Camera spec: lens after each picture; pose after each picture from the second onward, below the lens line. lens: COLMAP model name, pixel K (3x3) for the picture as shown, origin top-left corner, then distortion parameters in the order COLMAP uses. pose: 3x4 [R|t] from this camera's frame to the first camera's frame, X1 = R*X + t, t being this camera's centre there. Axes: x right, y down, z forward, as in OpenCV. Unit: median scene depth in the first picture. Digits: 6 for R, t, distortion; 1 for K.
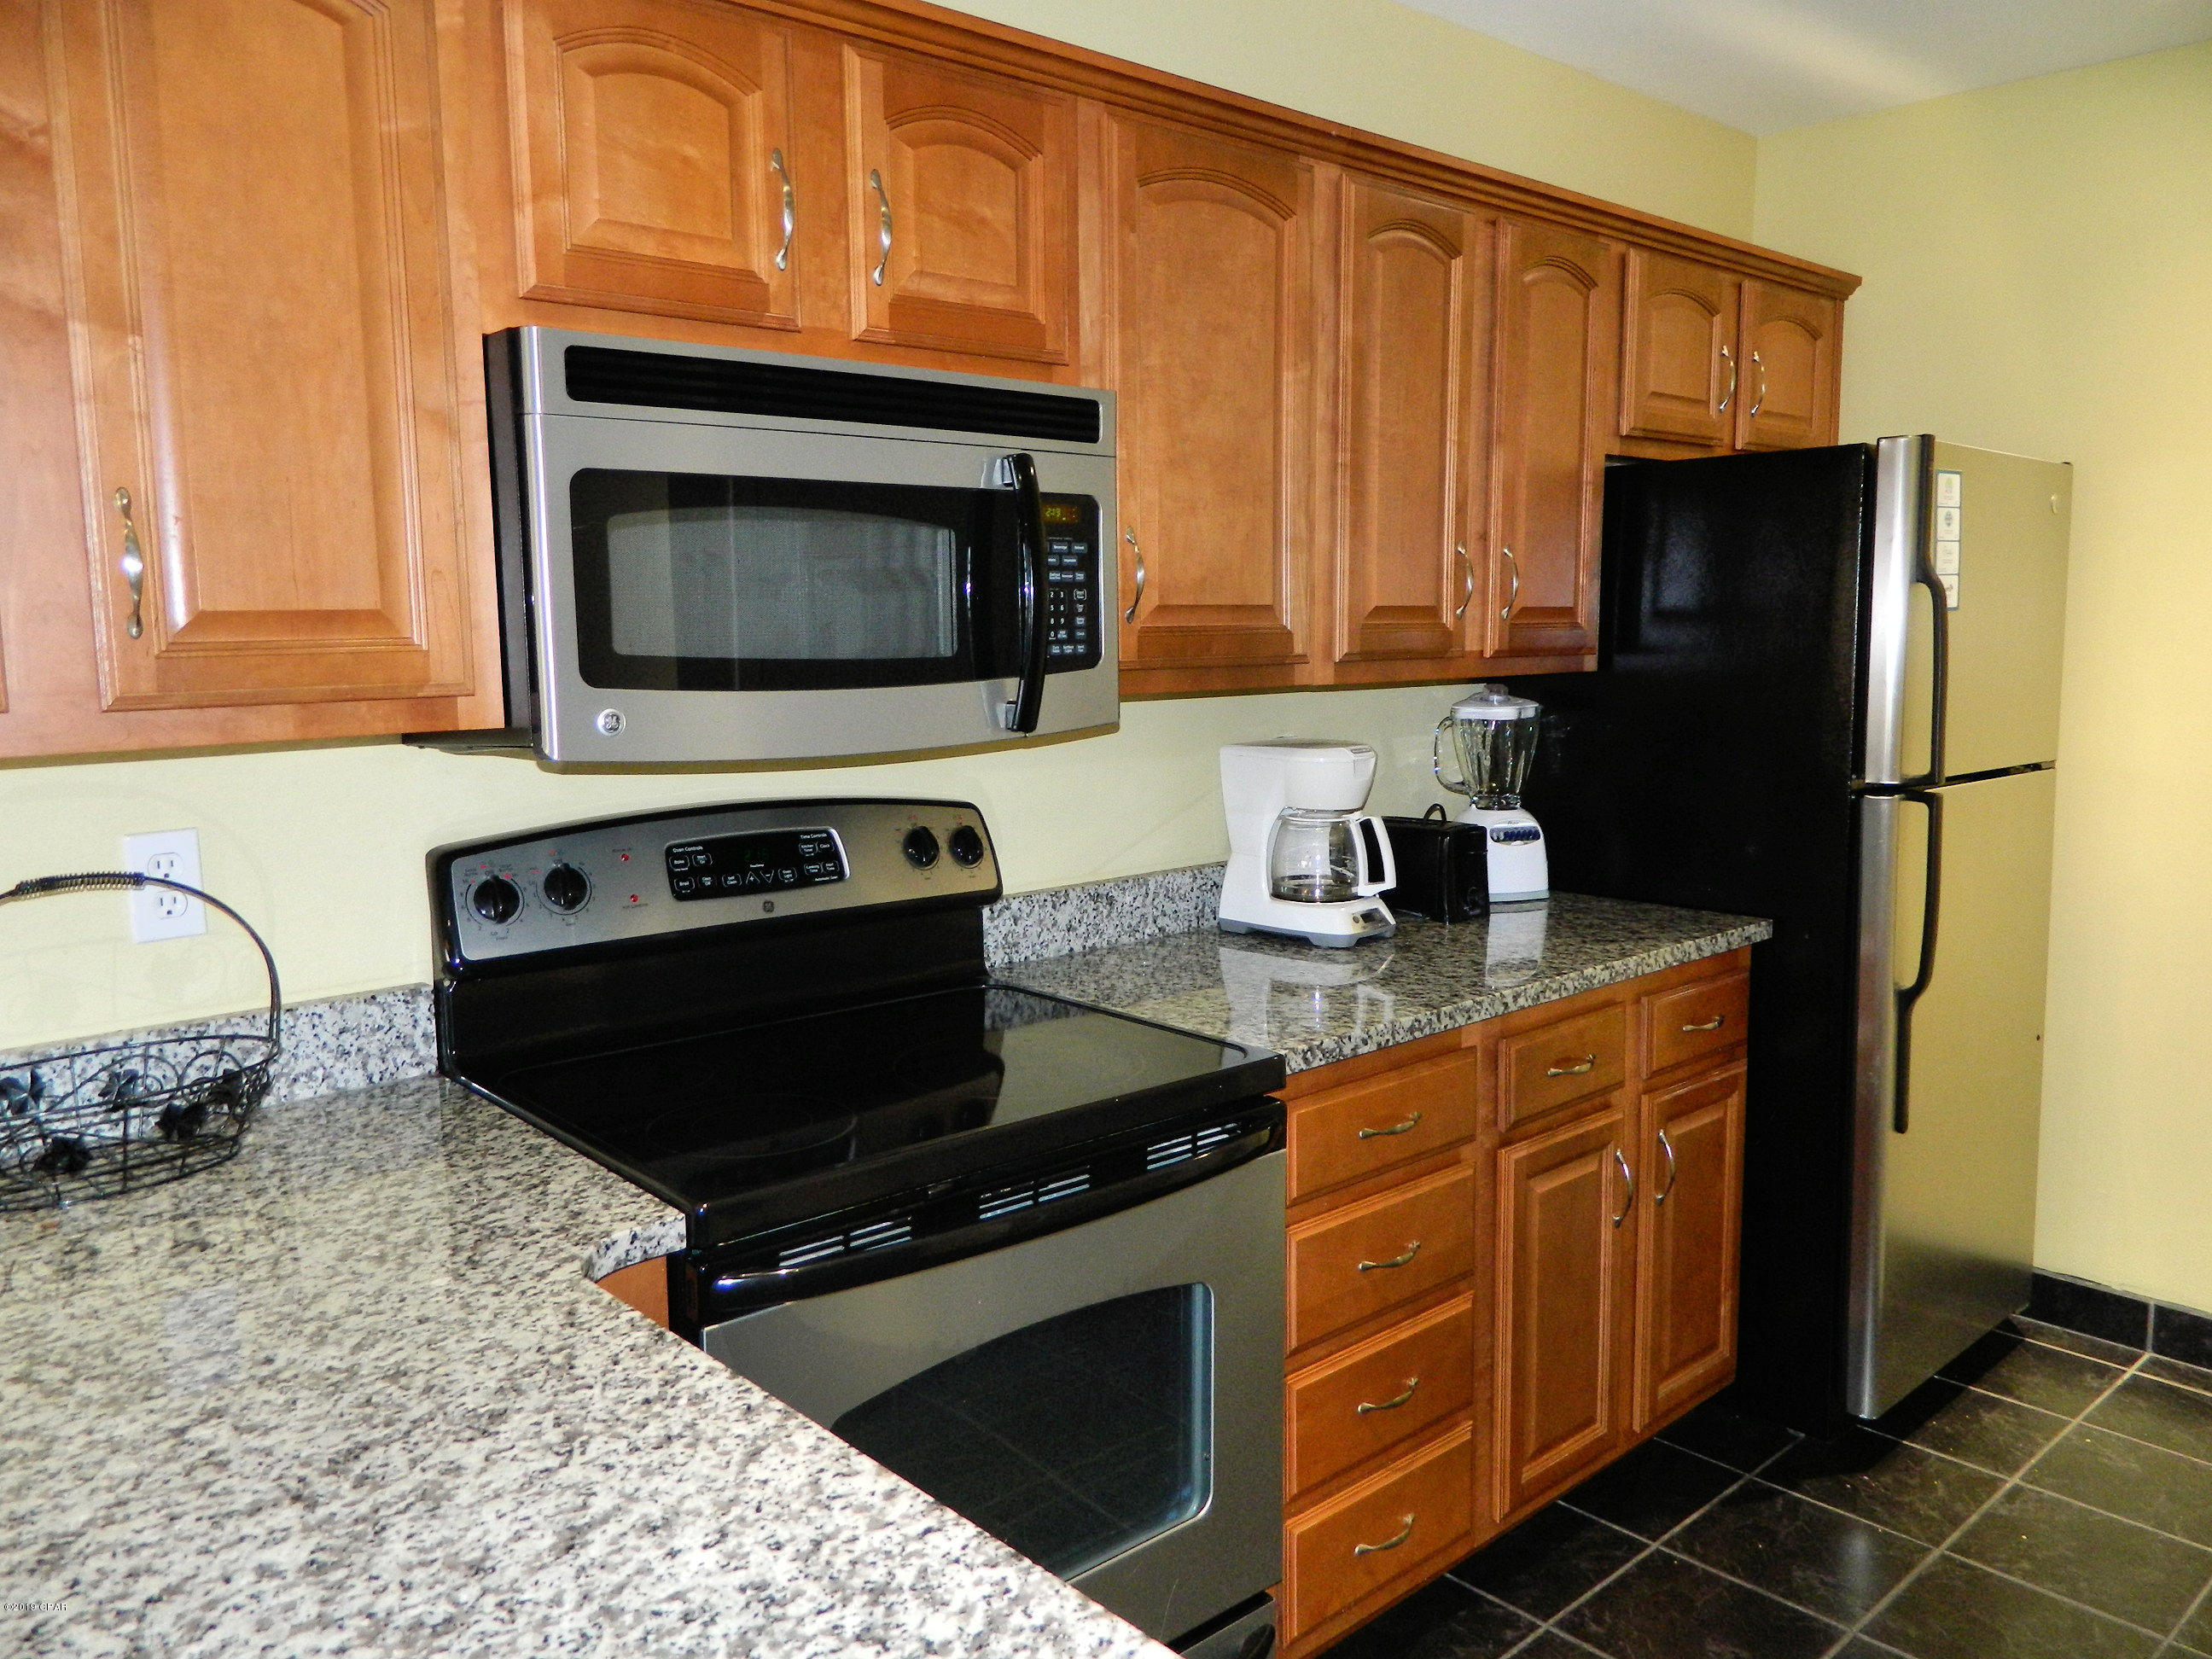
lens RADIAL K [[1640.2, 0, 1110.3], [0, 1640.2, 815.2], [0, 0, 1]] dist [0.001224, 0.007090]
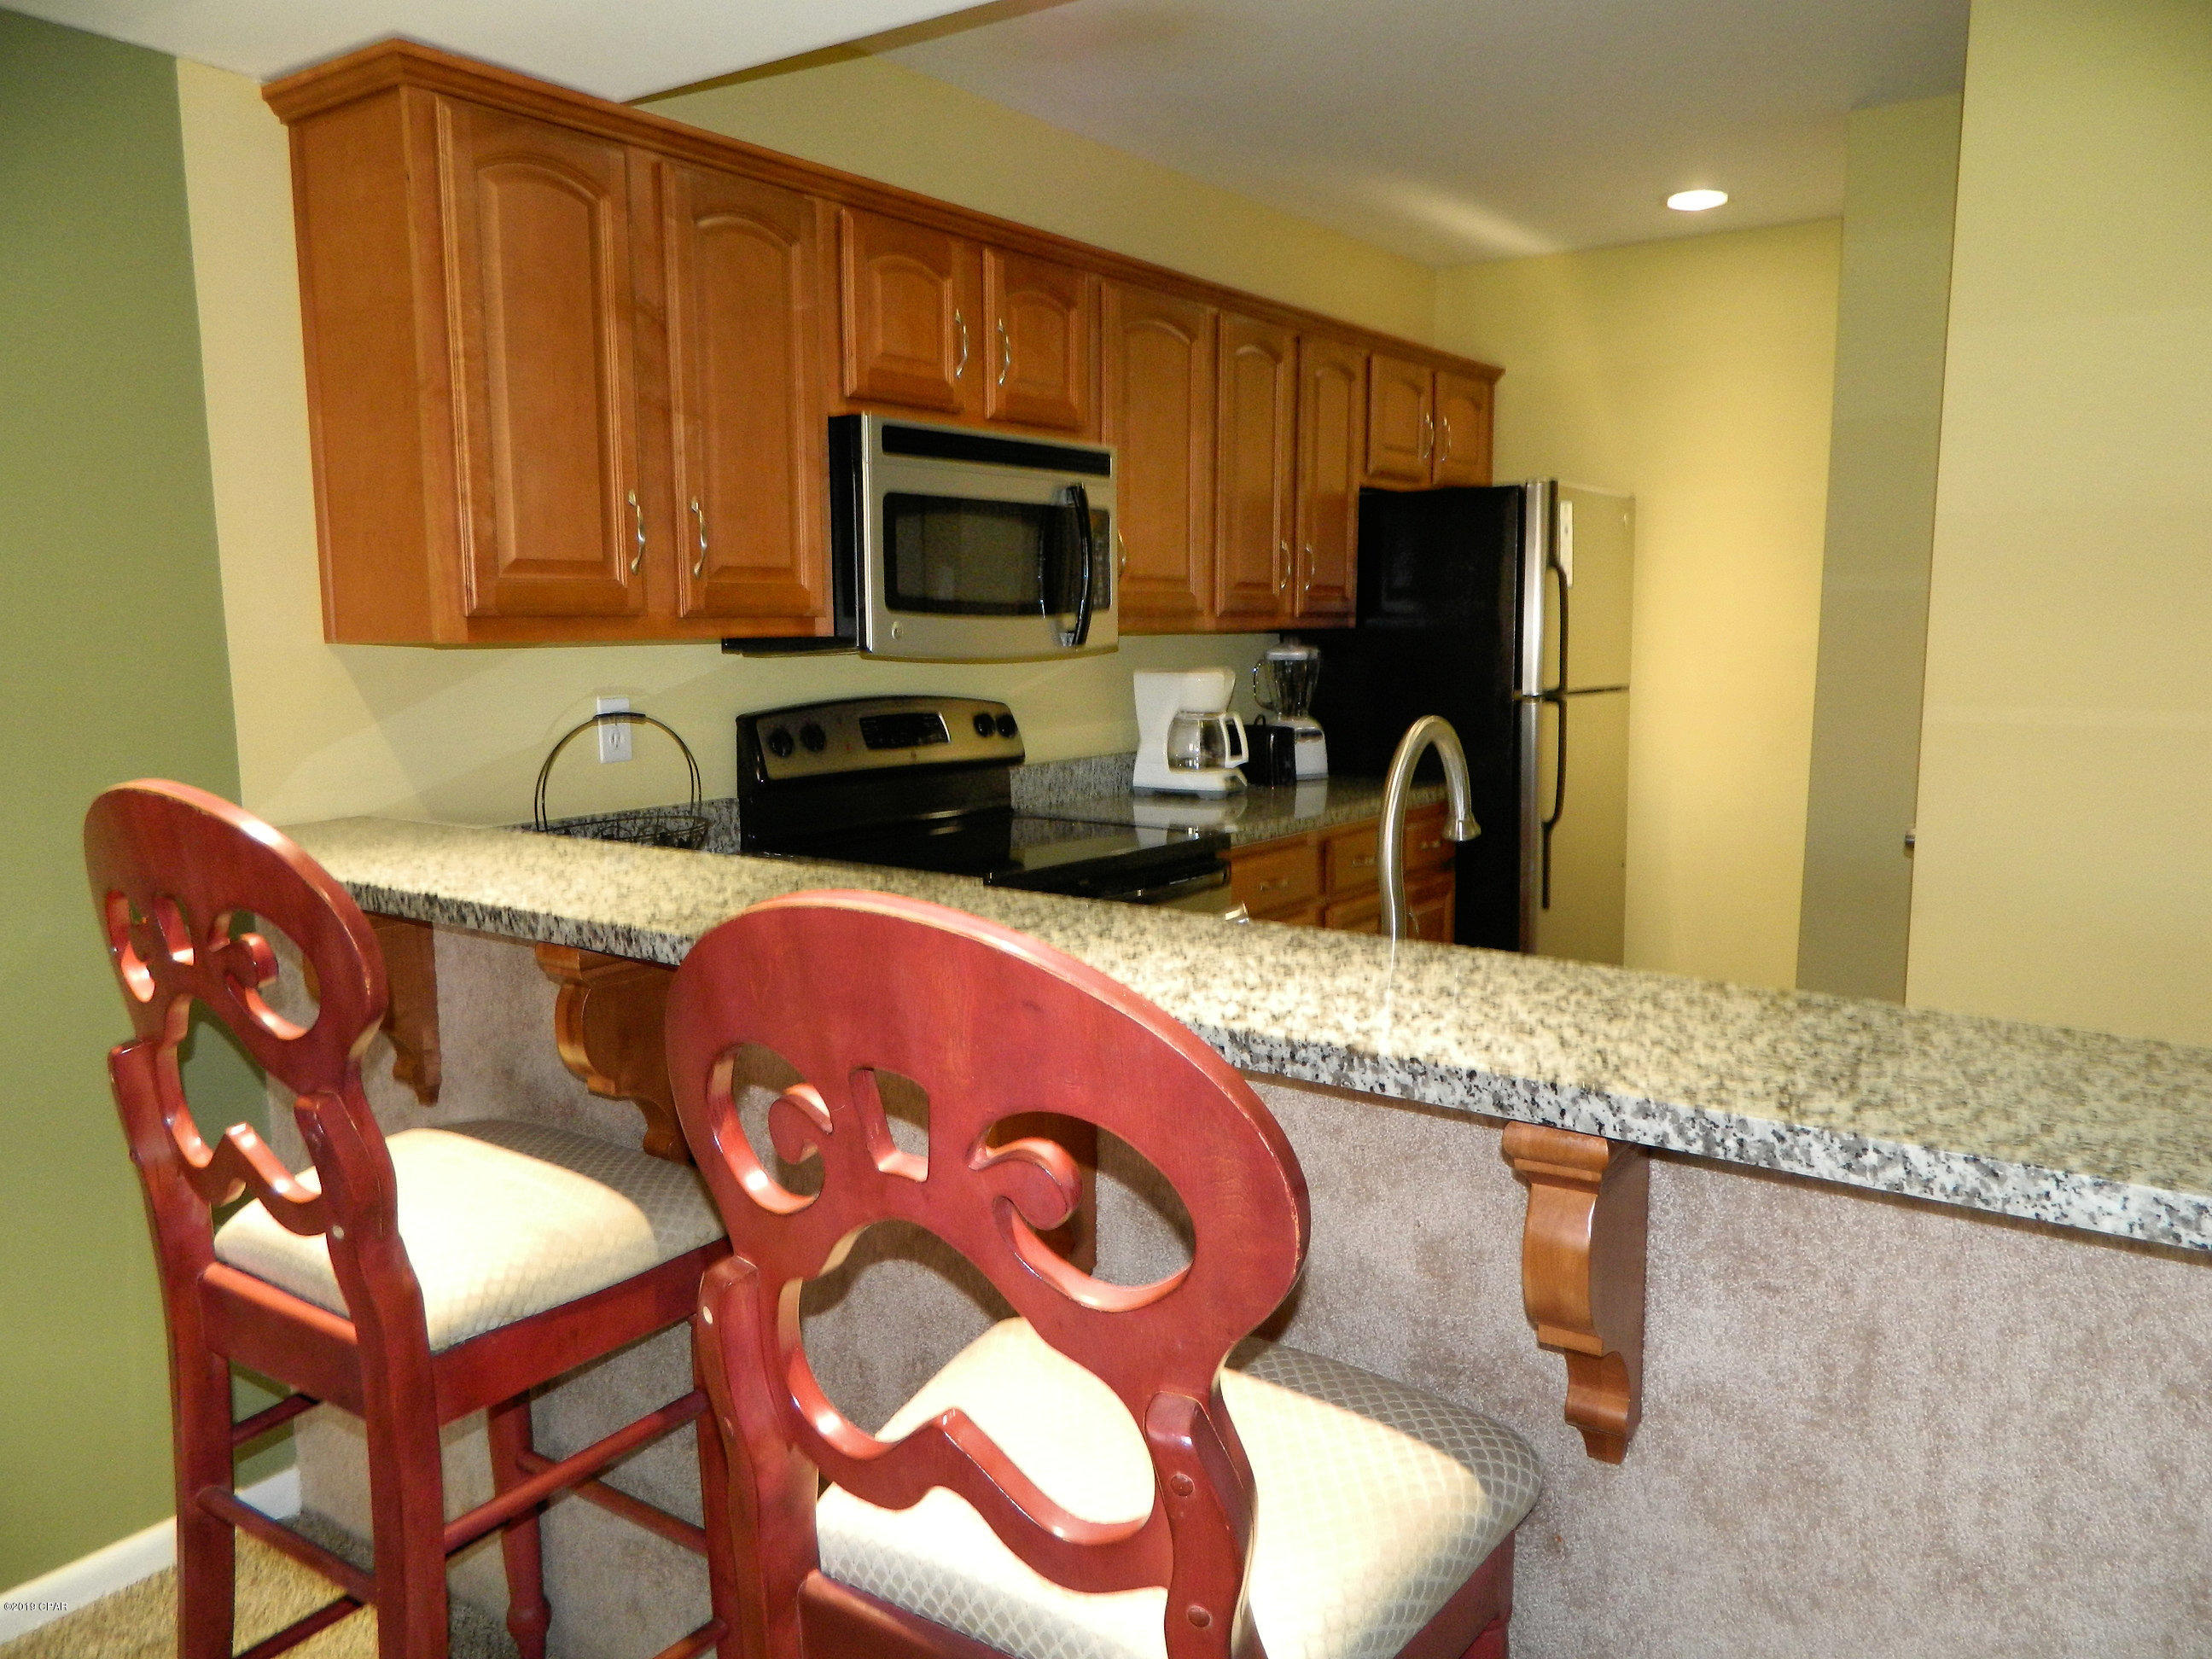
lens RADIAL K [[1640.2, 0, 1101.1], [0, 1640.2, 837.5], [0, 0, 1]] dist [0.001224, 0.007090]
pose [[0.978644, -0.023867, 0.204170, -0.300241], [0.022050, 0.999694, 0.011168, 0.101542], [-0.204375, -0.006427, 0.978872, -0.535877]]
